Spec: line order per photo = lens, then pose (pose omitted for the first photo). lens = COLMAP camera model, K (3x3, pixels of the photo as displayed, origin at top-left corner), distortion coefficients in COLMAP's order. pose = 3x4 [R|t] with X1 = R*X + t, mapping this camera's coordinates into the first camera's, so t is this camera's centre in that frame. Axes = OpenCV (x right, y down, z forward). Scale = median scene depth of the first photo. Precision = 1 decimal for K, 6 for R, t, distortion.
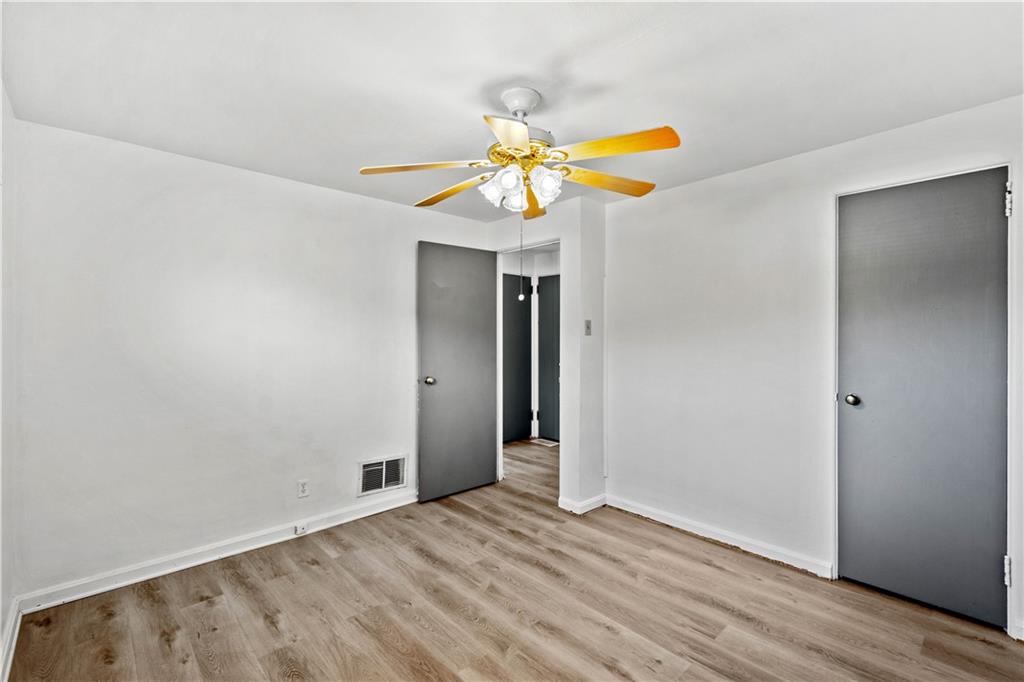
lens RADIAL K [[455.4, 0, 512.2], [0, 455.4, 338.2], [0, 0, 1]] dist [0.015750, -0.004598]
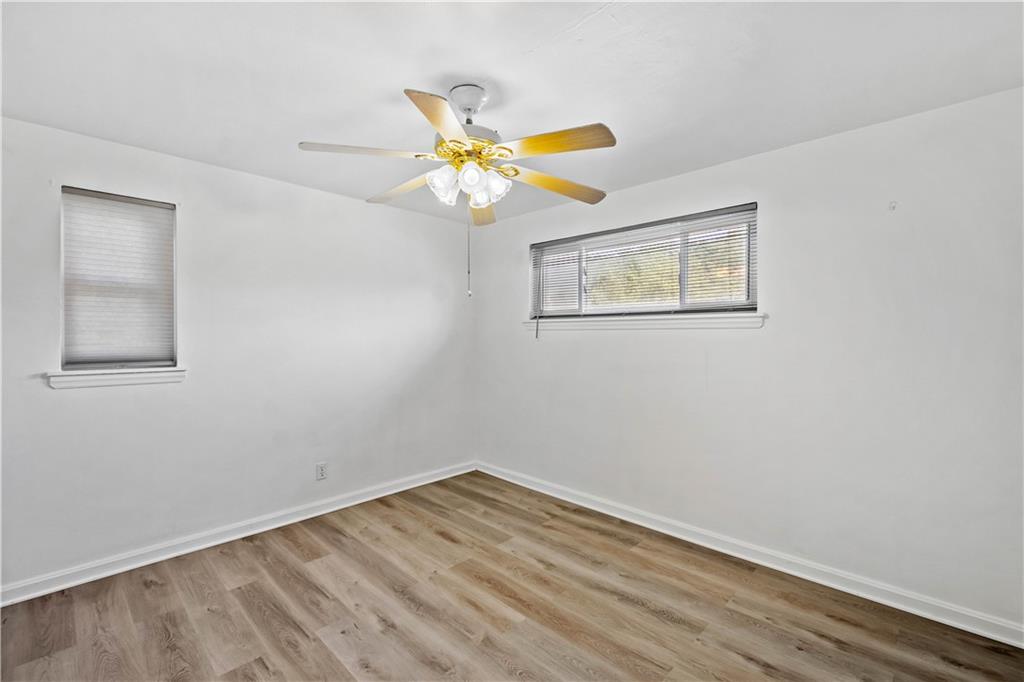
lens RADIAL K [[455.4, 0, 511.4], [0, 455.4, 337.6], [0, 0, 1]] dist [0.015750, -0.004598]
pose [[-0.999255, -0.000410, -0.038587, -0.032506], [-0.000876, 0.999927, 0.012052, -0.003101], [0.038579, 0.012077, -0.999183, 1.935598]]
